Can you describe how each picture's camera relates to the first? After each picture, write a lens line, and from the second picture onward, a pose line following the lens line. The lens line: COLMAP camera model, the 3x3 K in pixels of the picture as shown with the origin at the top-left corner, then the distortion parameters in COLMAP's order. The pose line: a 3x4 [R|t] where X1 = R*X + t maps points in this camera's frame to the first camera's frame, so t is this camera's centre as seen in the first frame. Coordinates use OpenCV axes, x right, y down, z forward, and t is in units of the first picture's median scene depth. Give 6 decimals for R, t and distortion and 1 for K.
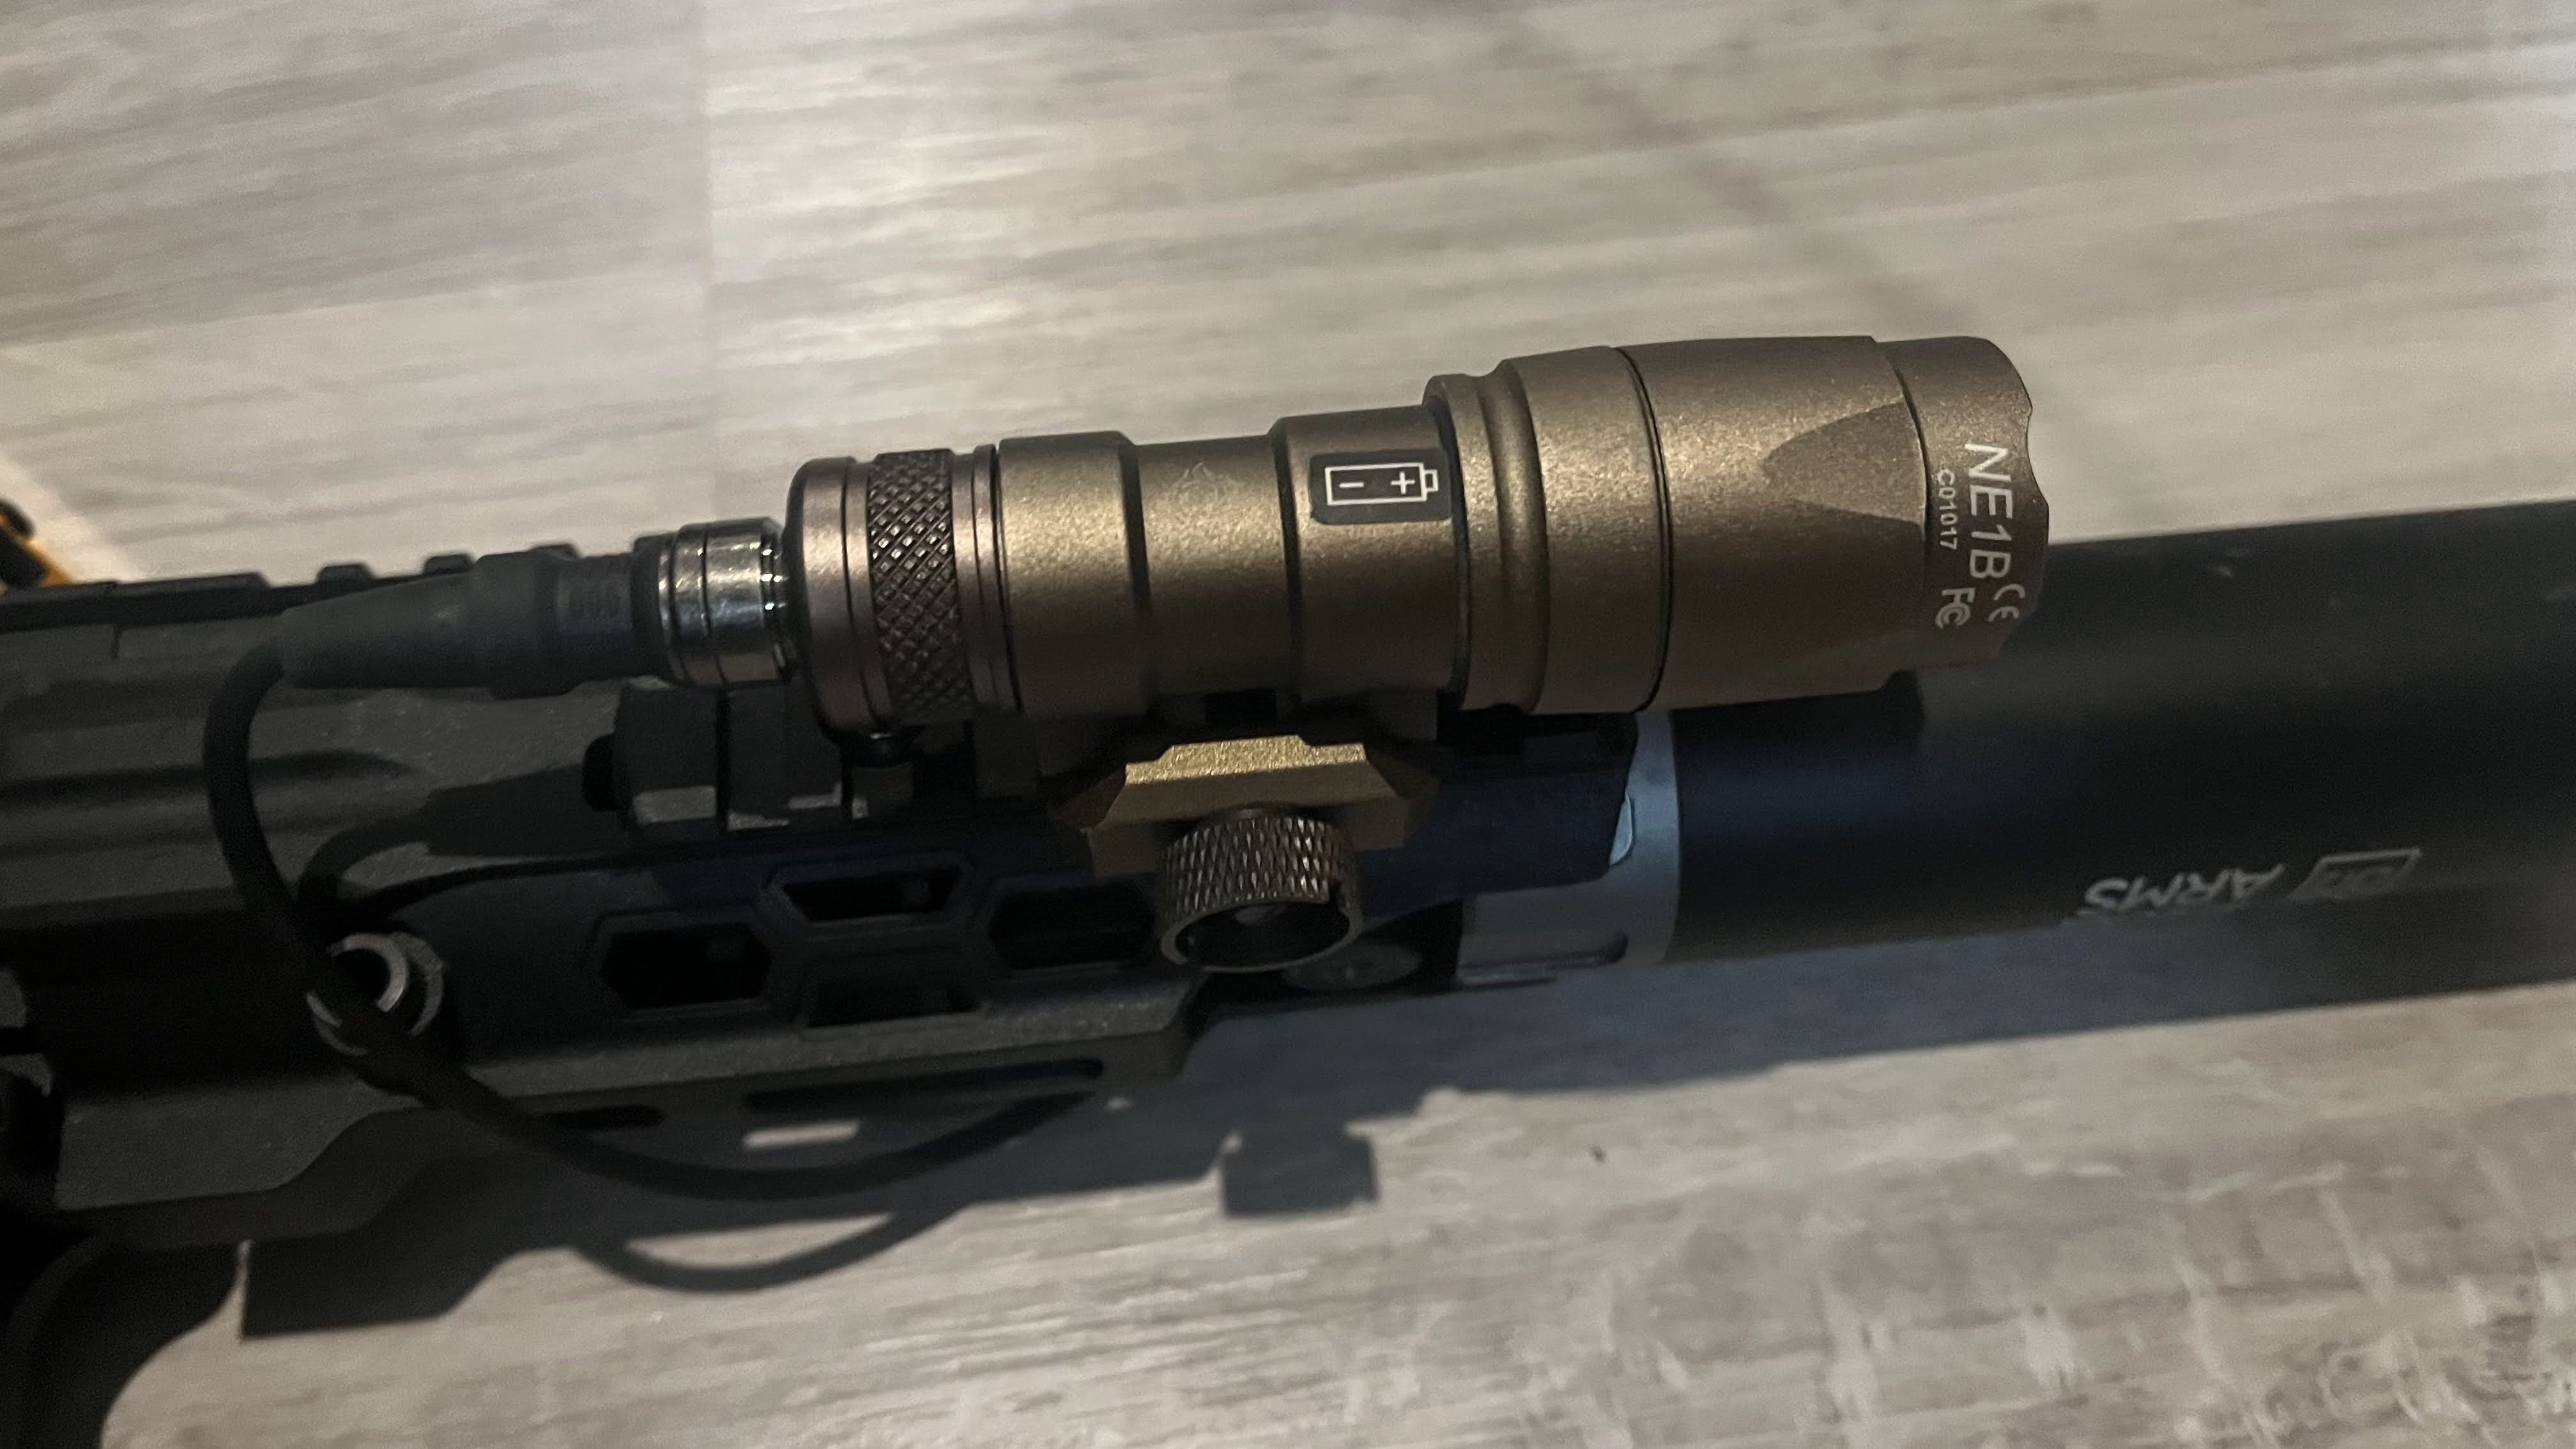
lens RADIAL K [[2003.1, 0, 1285.0], [0, 2003.1, 731.6], [0, 0, 1]] dist [0.029370, -0.031204]
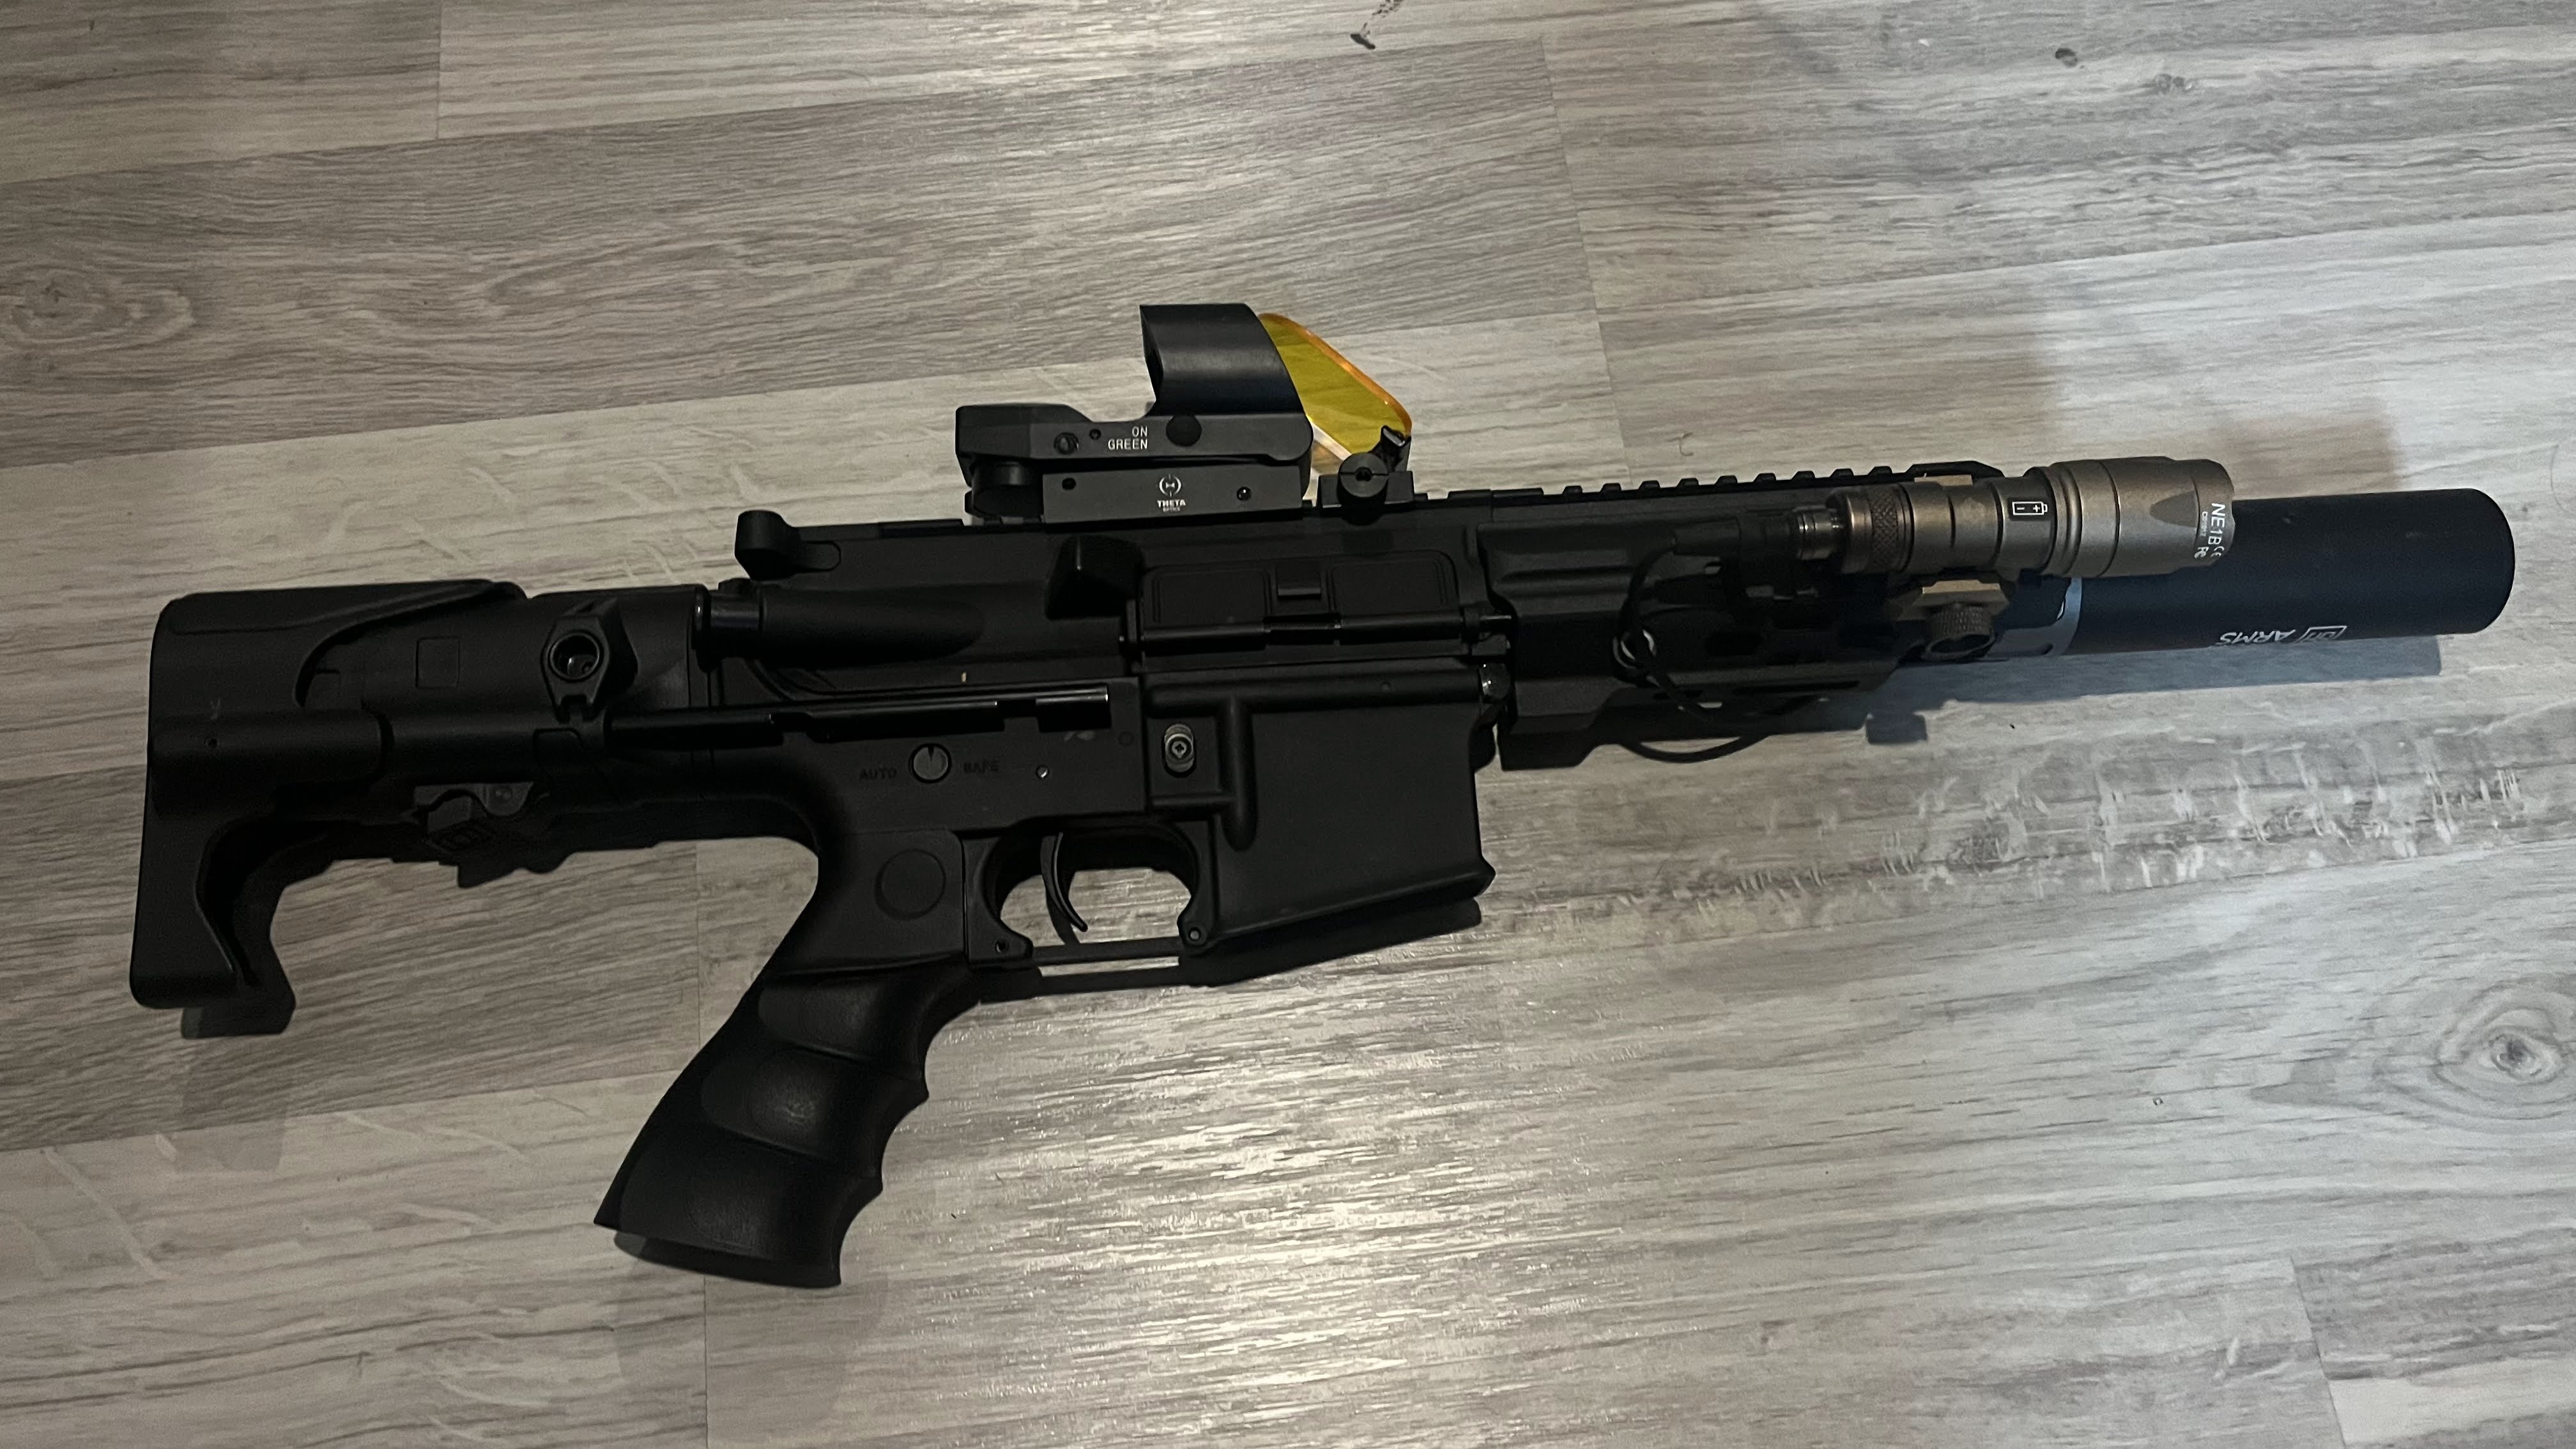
lens RADIAL K [[2063.9, 0, 1282.2], [0, 2063.9, 696.1], [0, 0, 1]] dist [0.076037, 0.009718]
pose [[0.998913, 0.042747, 0.018588, -0.852294], [-0.045156, 0.986343, 0.158390, -0.215164], [-0.011563, -0.159057, 0.987202, -1.667389]]
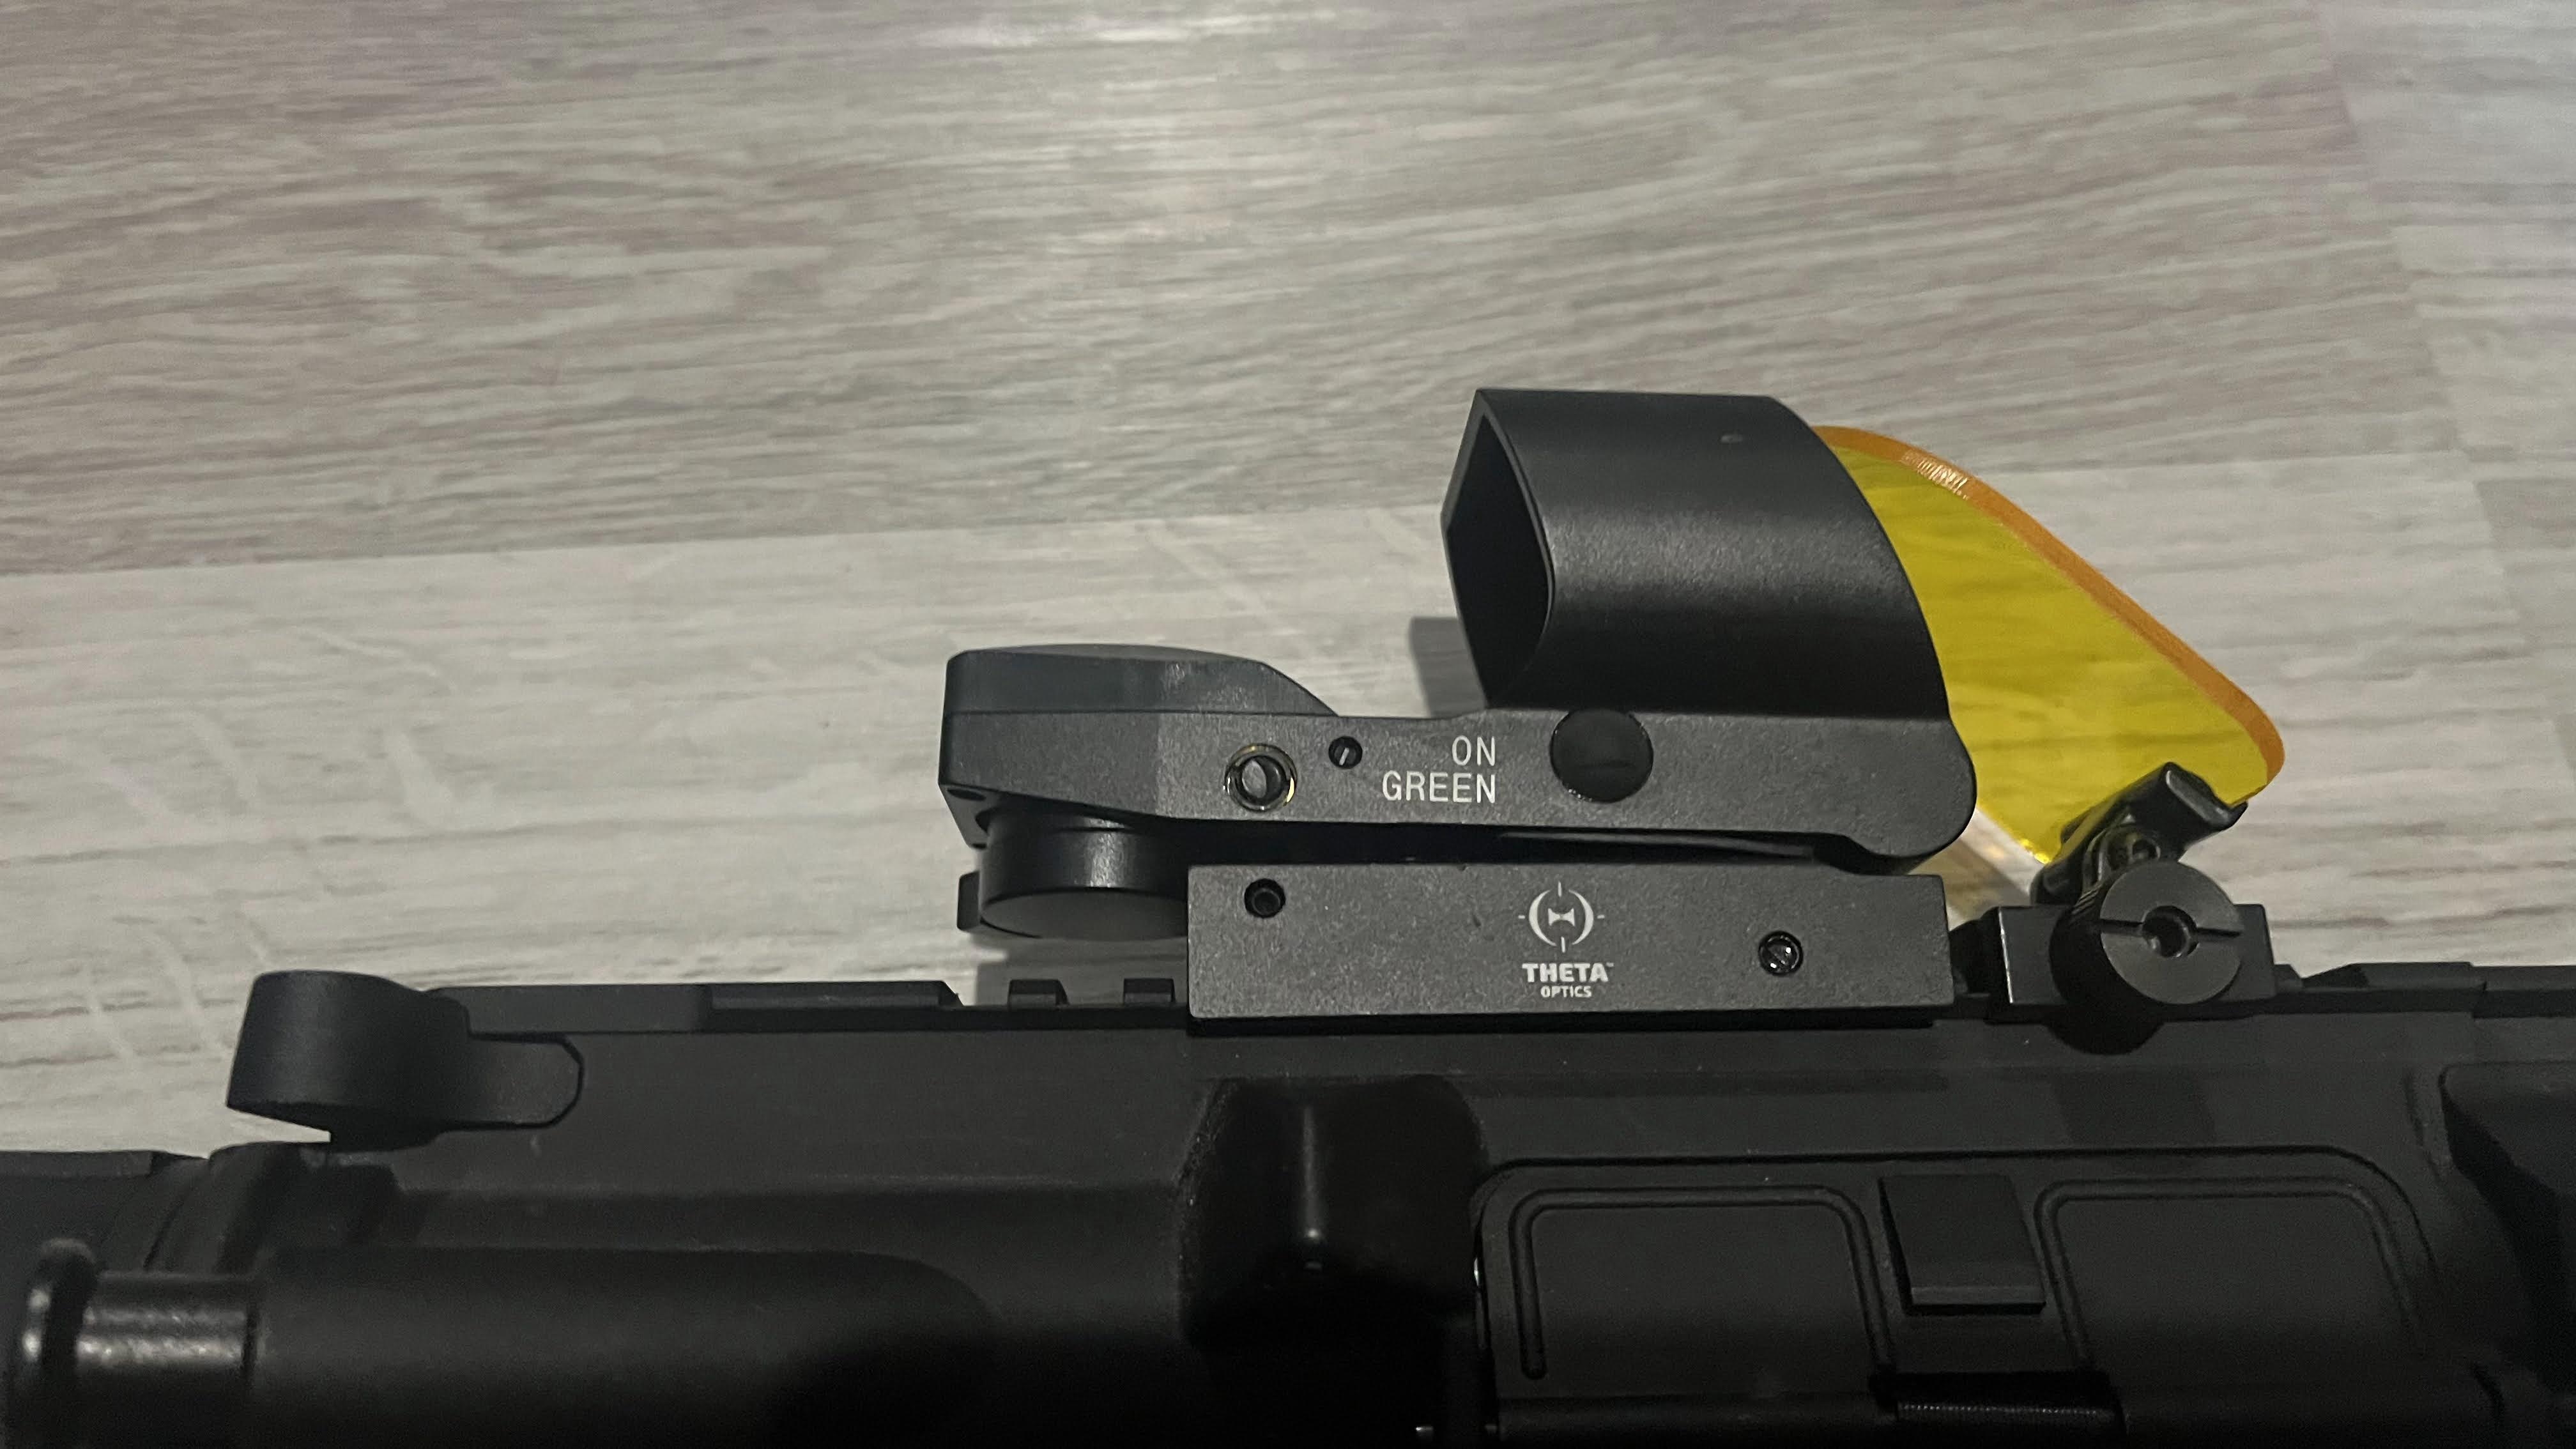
lens RADIAL K [[2003.1, 0, 1287.8], [0, 2003.1, 738.1], [0, 0, 1]] dist [0.029370, -0.031204]
pose [[0.995296, 0.094088, 0.023102, -1.096559], [-0.096443, 0.984892, 0.143830, -0.245089], [-0.009220, -0.145381, 0.989333, 0.090329]]
